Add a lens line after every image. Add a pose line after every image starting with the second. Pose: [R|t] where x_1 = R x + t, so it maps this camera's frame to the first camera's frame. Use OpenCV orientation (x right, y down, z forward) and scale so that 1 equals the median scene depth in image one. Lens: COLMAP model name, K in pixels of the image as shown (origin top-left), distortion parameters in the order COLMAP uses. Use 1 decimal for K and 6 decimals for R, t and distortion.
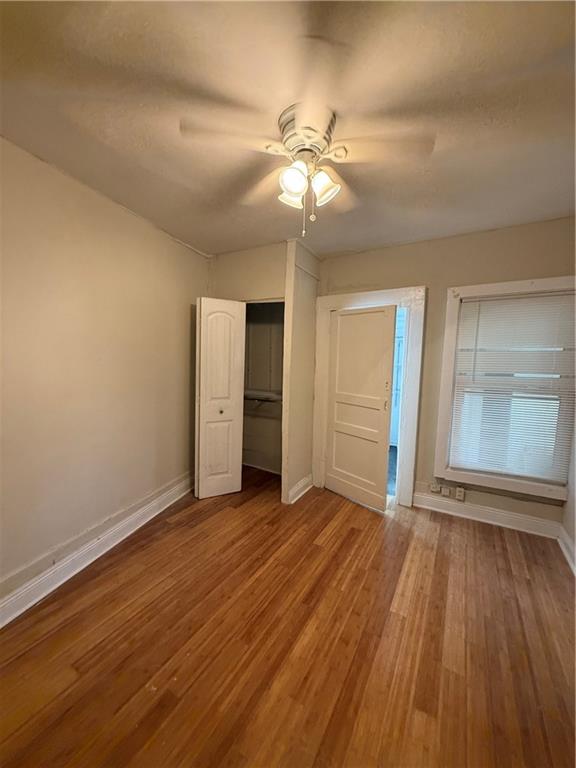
lens RADIAL K [[305.9, 0, 288.4], [0, 305.9, 381.9], [0, 0, 1]] dist [-0.000390, -0.000670]
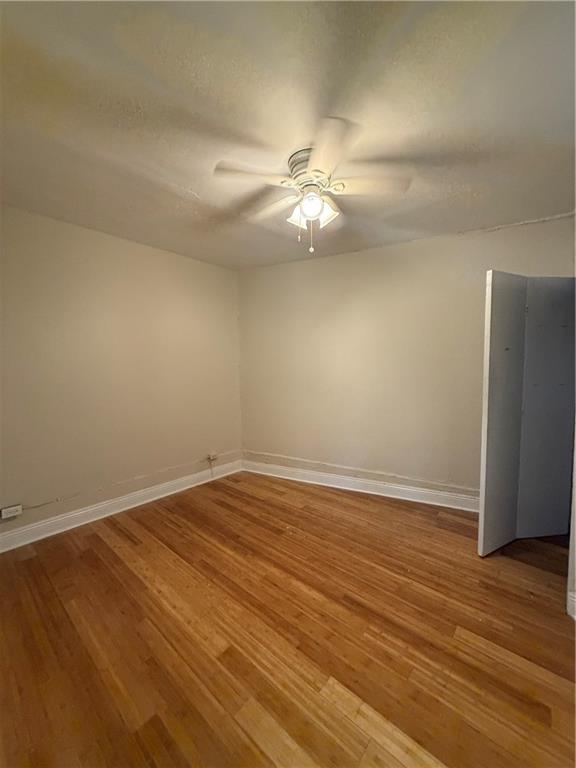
lens RADIAL K [[305.9, 0, 288.4], [0, 305.9, 381.9], [0, 0, 1]] dist [-0.000390, -0.000670]
pose [[-0.192563, 0.042762, -0.980352, 0.996357], [-0.081161, 0.994933, 0.059340, -0.016556], [0.977922, 0.090993, -0.188117, 0.908593]]
